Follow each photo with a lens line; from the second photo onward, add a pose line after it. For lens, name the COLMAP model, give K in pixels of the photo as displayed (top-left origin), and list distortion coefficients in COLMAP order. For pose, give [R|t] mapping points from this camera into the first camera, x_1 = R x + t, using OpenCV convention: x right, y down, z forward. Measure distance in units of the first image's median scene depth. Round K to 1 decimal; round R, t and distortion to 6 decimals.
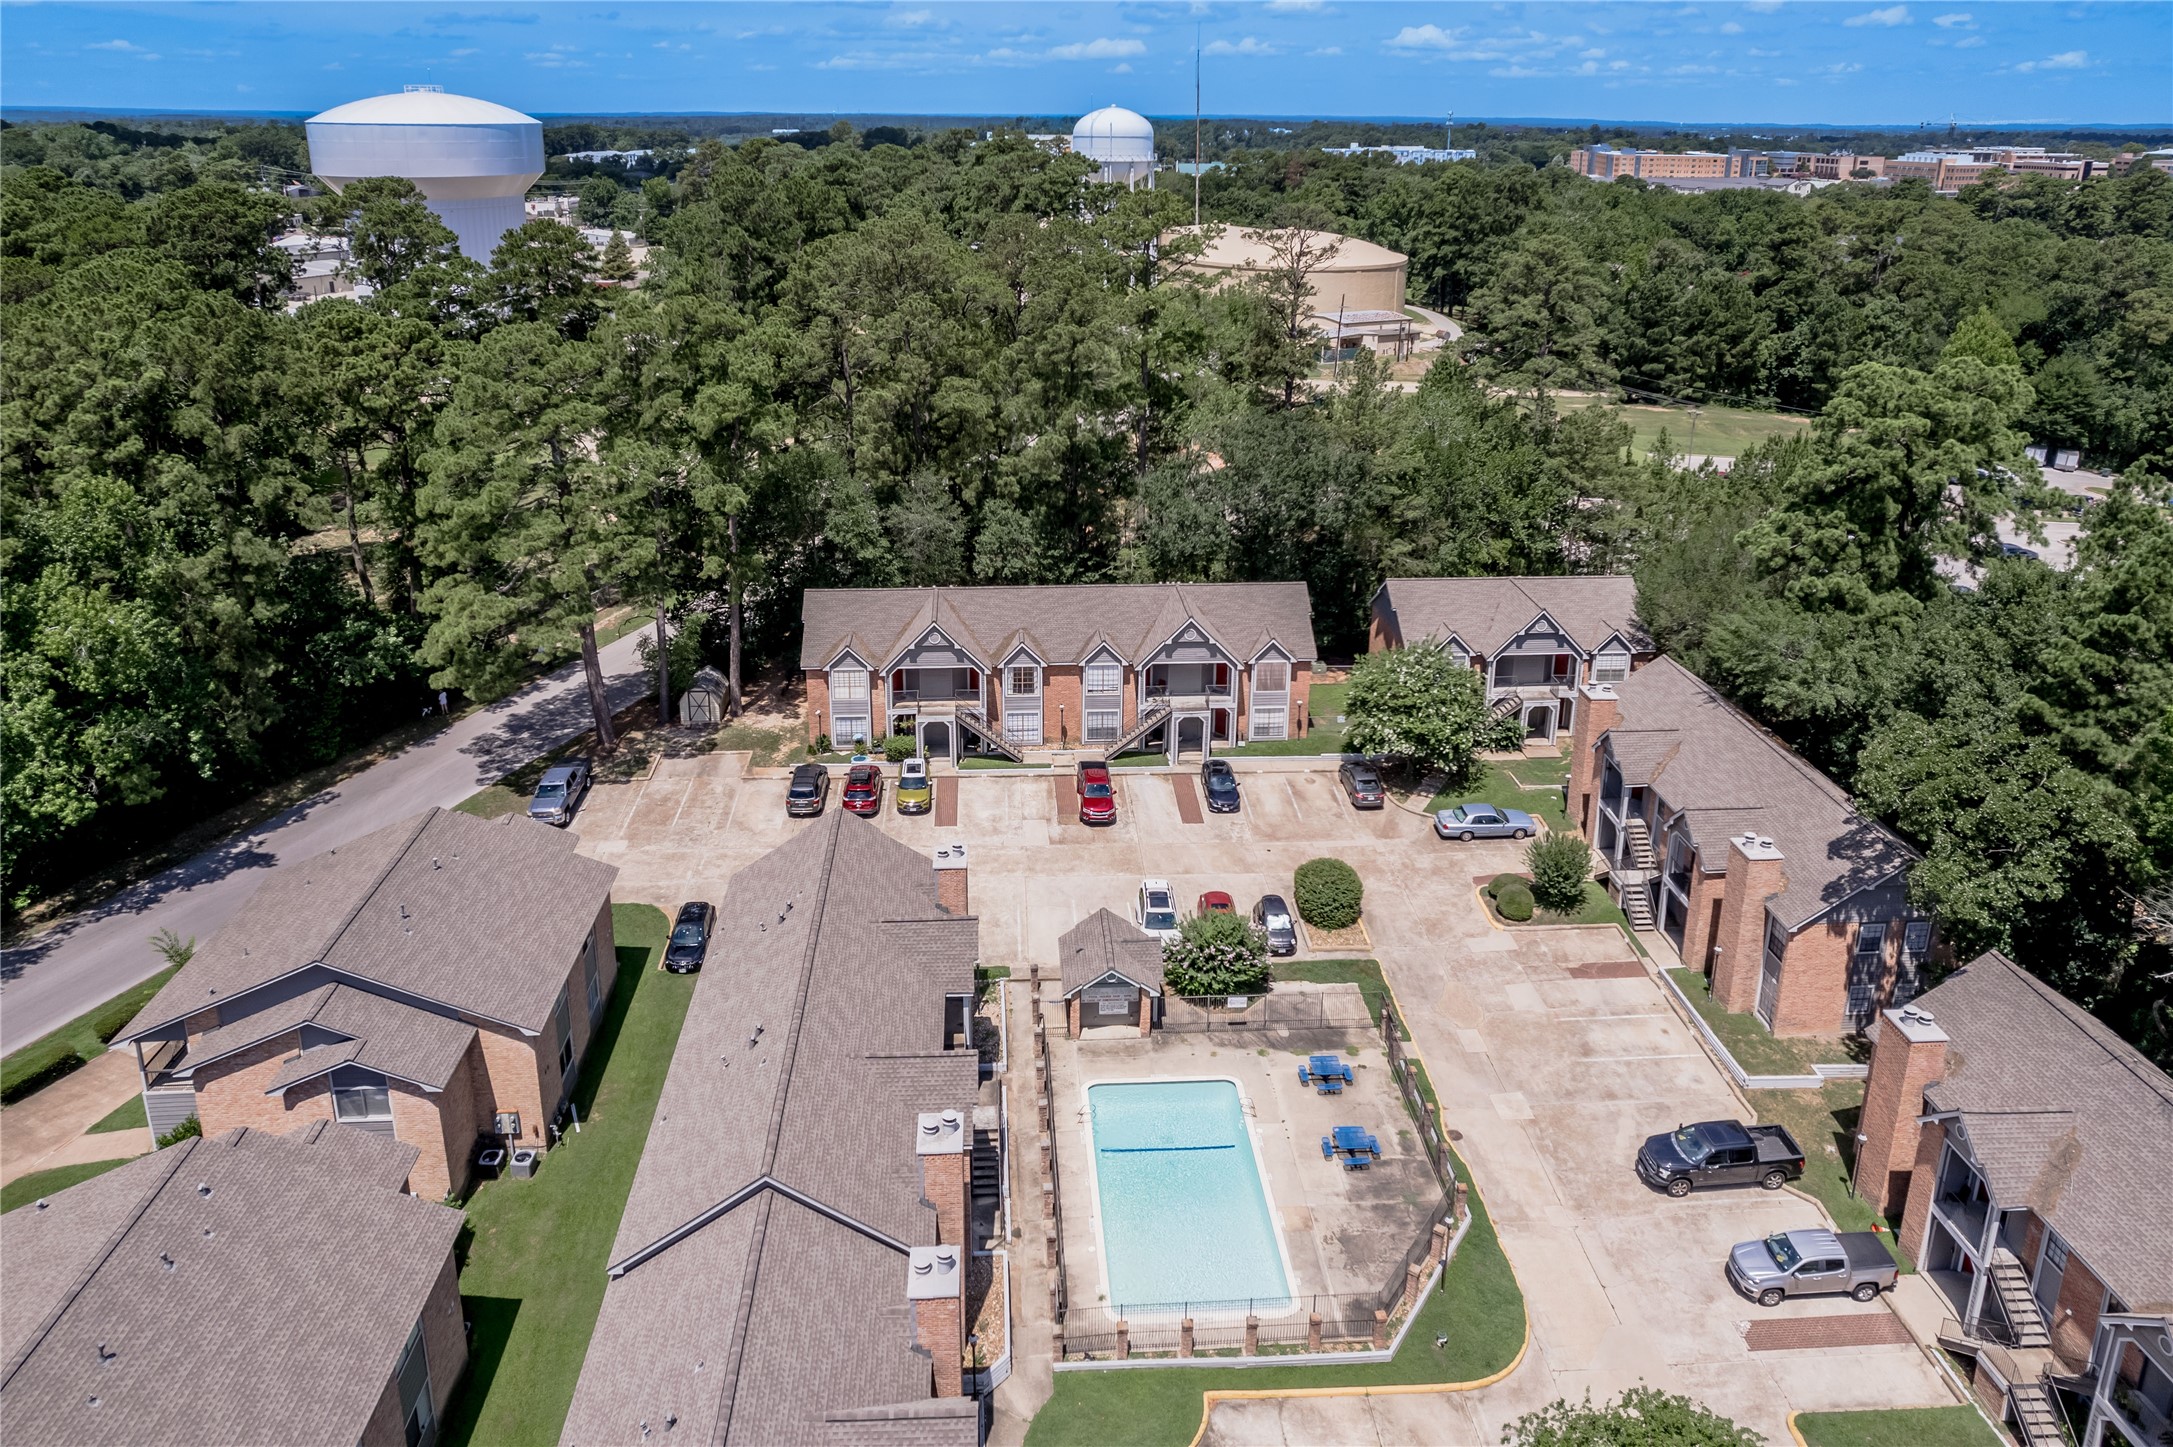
lens RADIAL K [[1478.7, 0, 1079.1], [0, 1478.7, 571.5], [0, 0, 1]] dist [-0.054701, 0.042623]
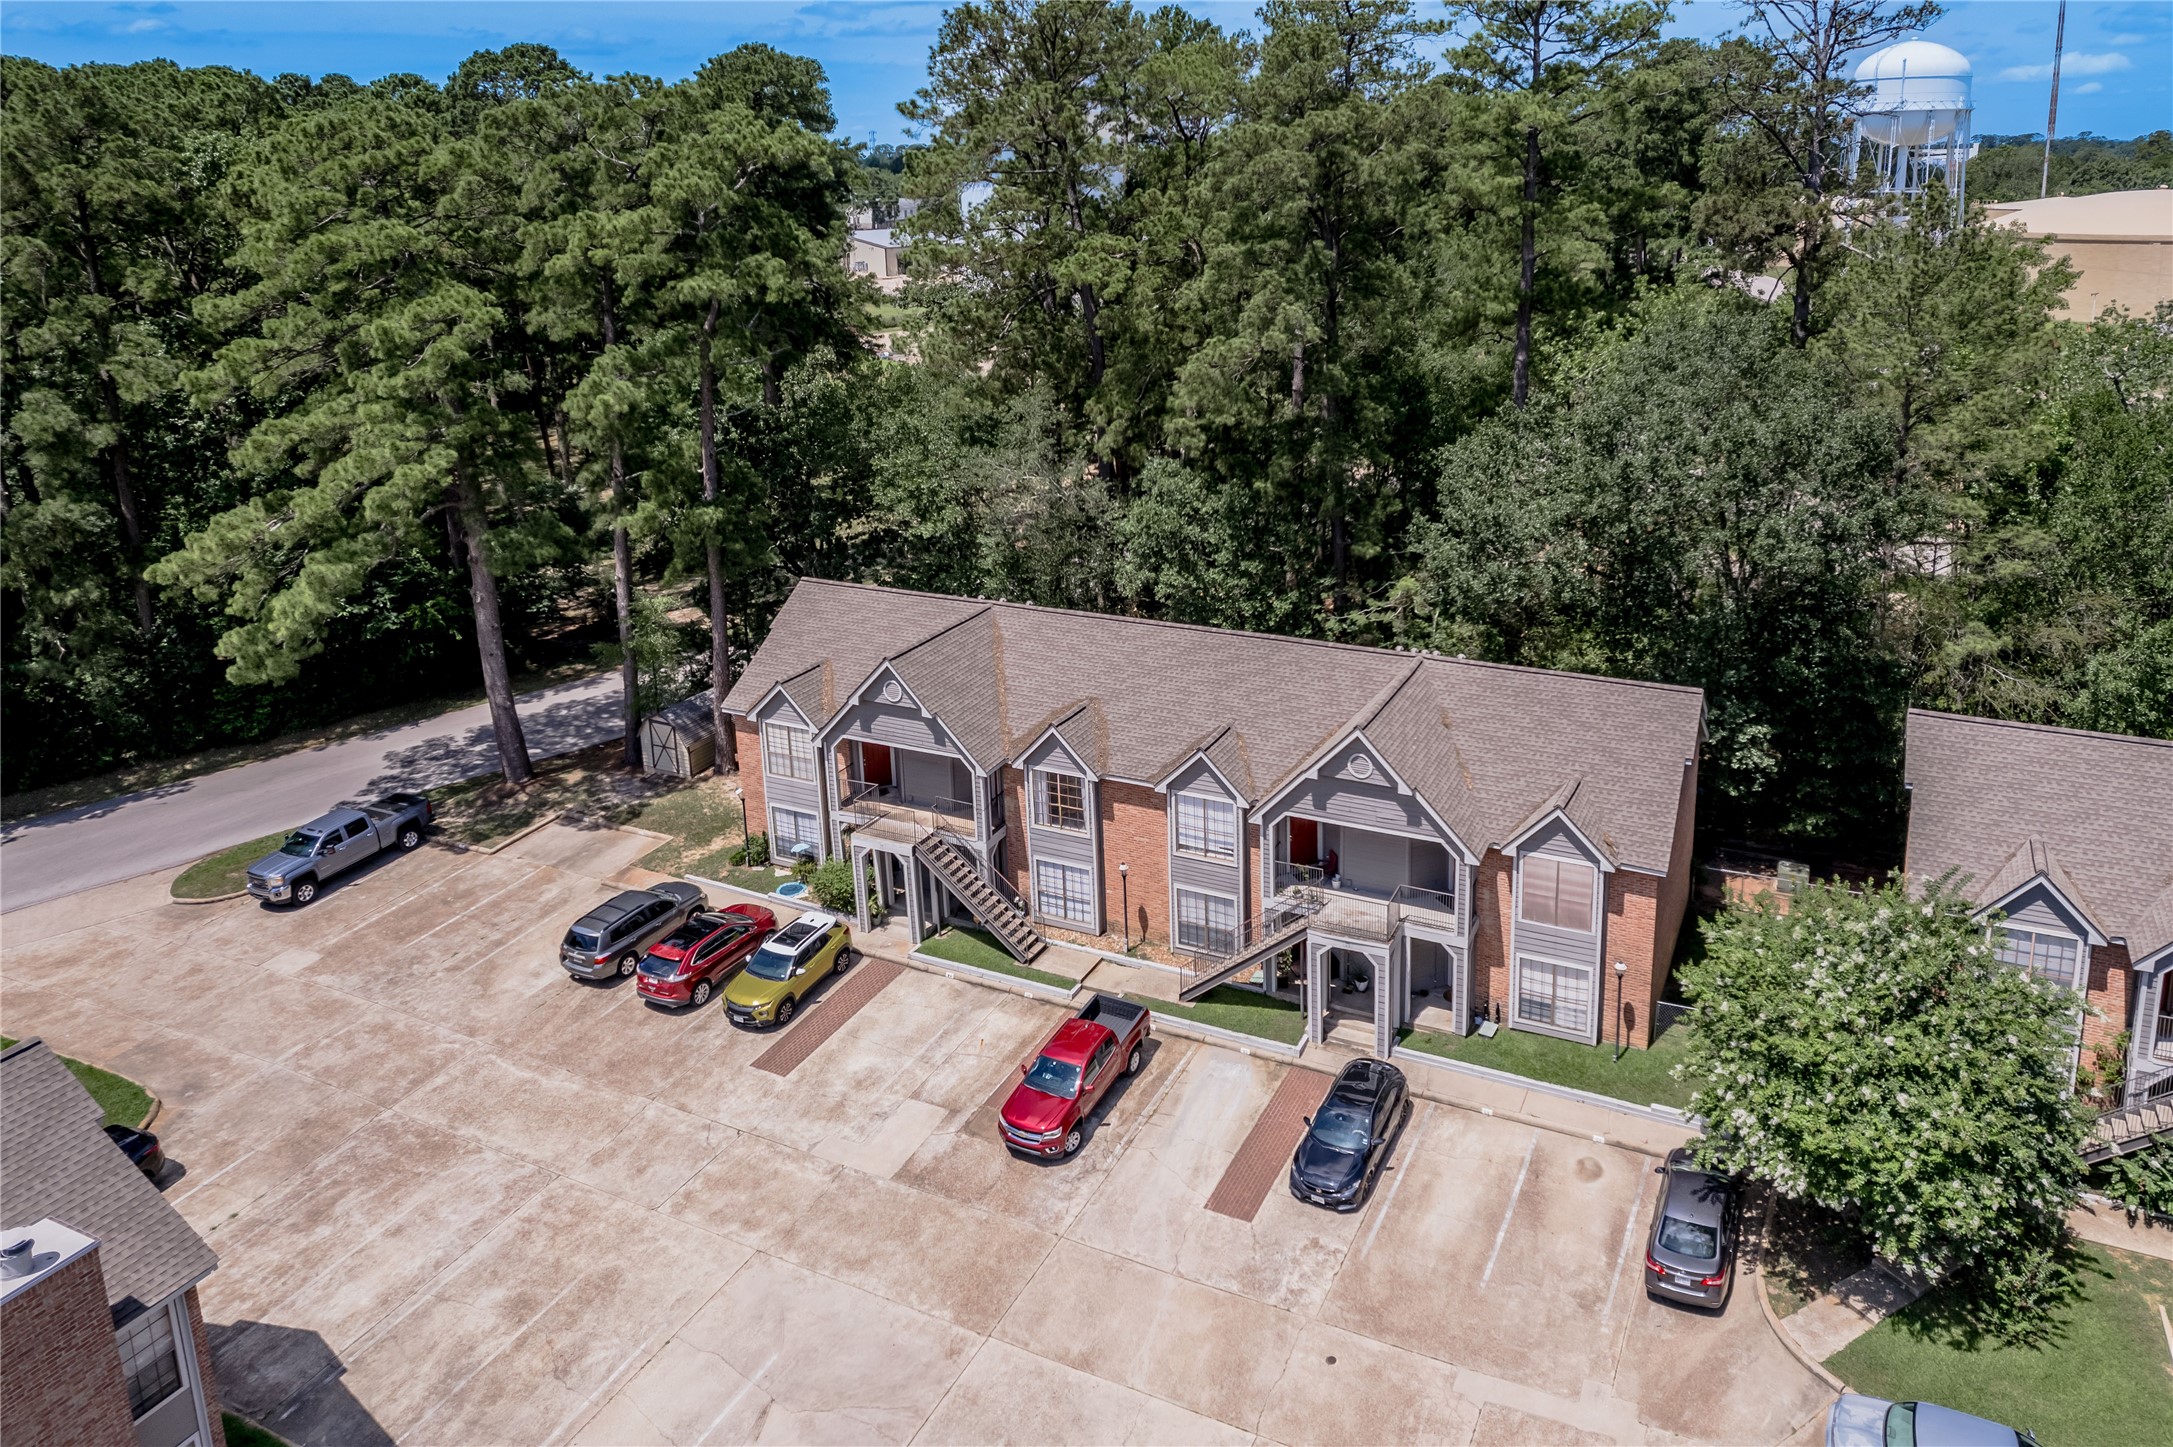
lens RADIAL K [[1497.8, 0, 1213.8], [0, 1497.8, 488.1], [0, 0, 1]] dist [-0.029653, 0.002633]
pose [[0.884715, 0.083488, -0.458595, 0.237367], [-0.120243, 0.991409, -0.051485, -0.012707], [0.450356, 0.100692, 0.887153, 0.563615]]
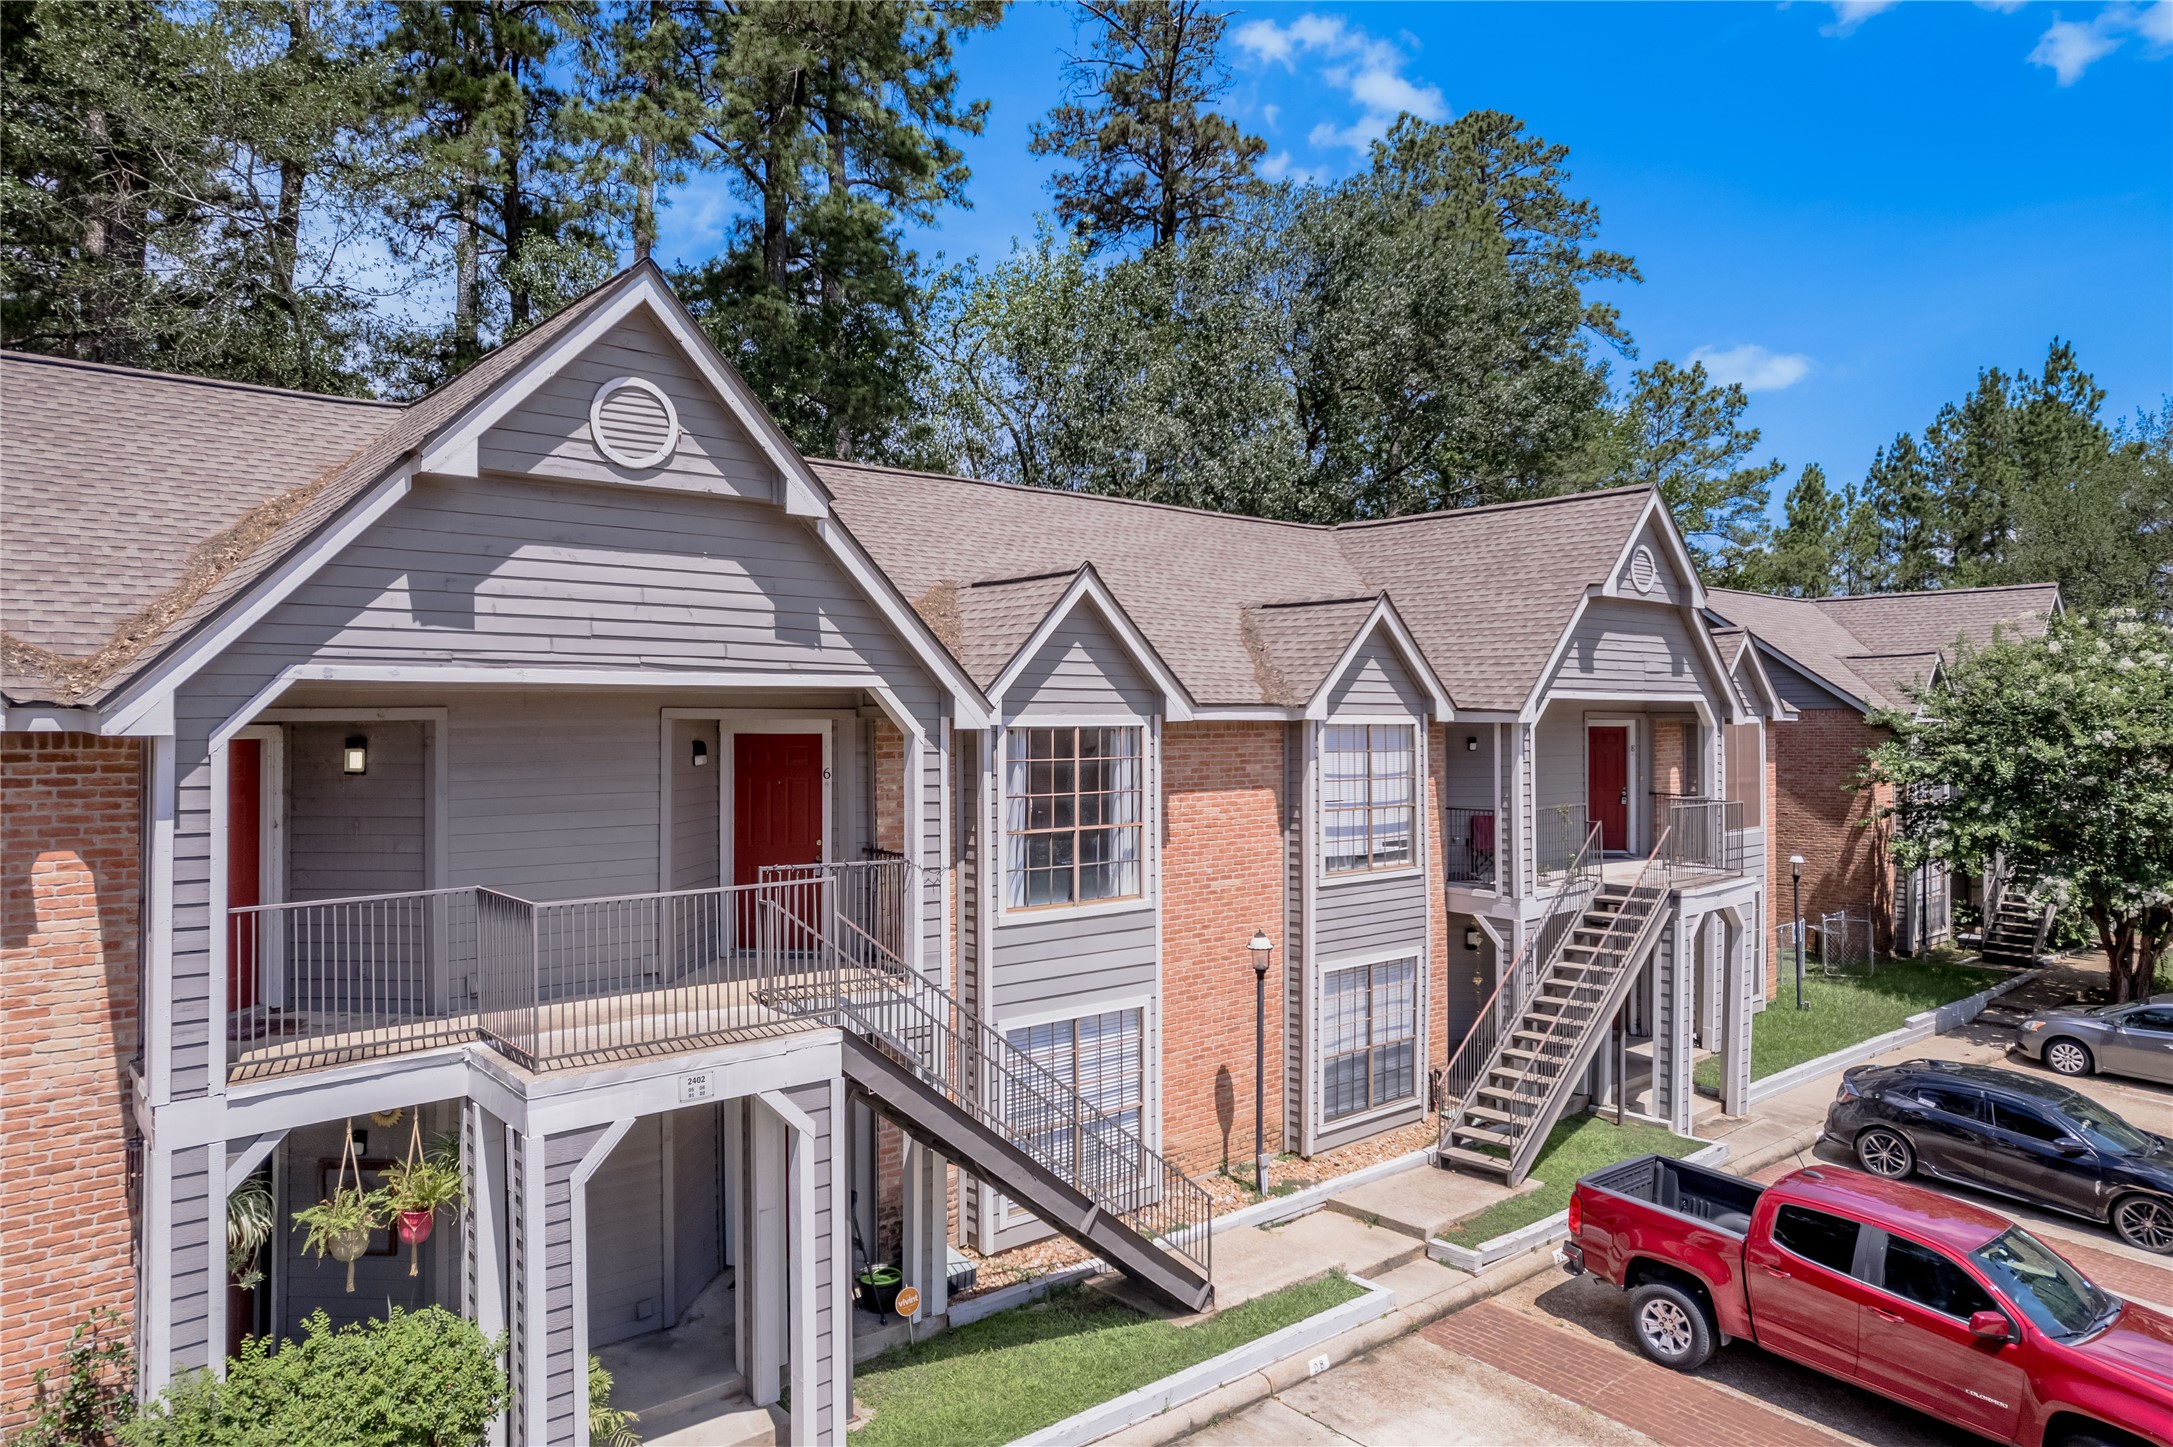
lens RADIAL K [[1423.9, 0, 1090.5], [0, 1423.9, 714.2], [0, 0, 1]] dist [-0.054203, 0.046298]
pose [[0.794985, -0.004652, 0.606611, -0.138448], [0.189825, 0.951660, -0.241473, 0.104181], [-0.576165, 0.307117, 0.757439, 0.879622]]
